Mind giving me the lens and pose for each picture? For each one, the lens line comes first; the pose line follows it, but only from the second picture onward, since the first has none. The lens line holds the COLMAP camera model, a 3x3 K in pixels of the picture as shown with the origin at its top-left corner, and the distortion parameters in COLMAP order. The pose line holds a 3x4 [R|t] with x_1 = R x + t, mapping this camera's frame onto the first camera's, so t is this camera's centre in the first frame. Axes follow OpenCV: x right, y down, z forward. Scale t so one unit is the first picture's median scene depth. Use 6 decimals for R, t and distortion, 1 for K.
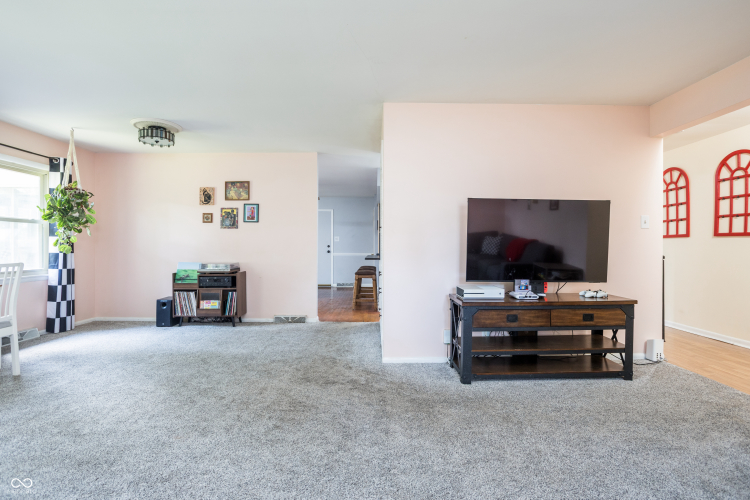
lens RADIAL K [[390.8, 0, 384.5], [0, 390.8, 252.5], [0, 0, 1]] dist [-0.013406, 0.000859]
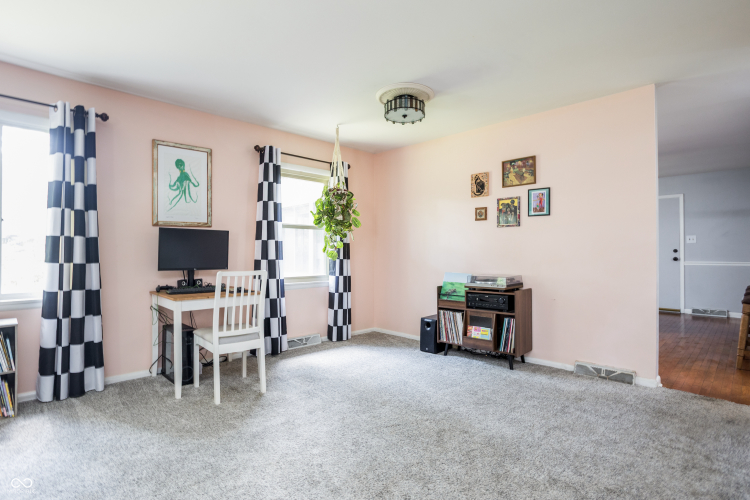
lens RADIAL K [[398.2, 0, 370.8], [0, 398.2, 246.2], [0, 0, 1]] dist [-0.049813, 0.028984]
pose [[0.699249, -0.013532, -0.714750, -0.062349], [-0.007807, 0.999617, -0.026563, -0.005462], [0.714835, 0.024154, 0.698876, 0.338780]]
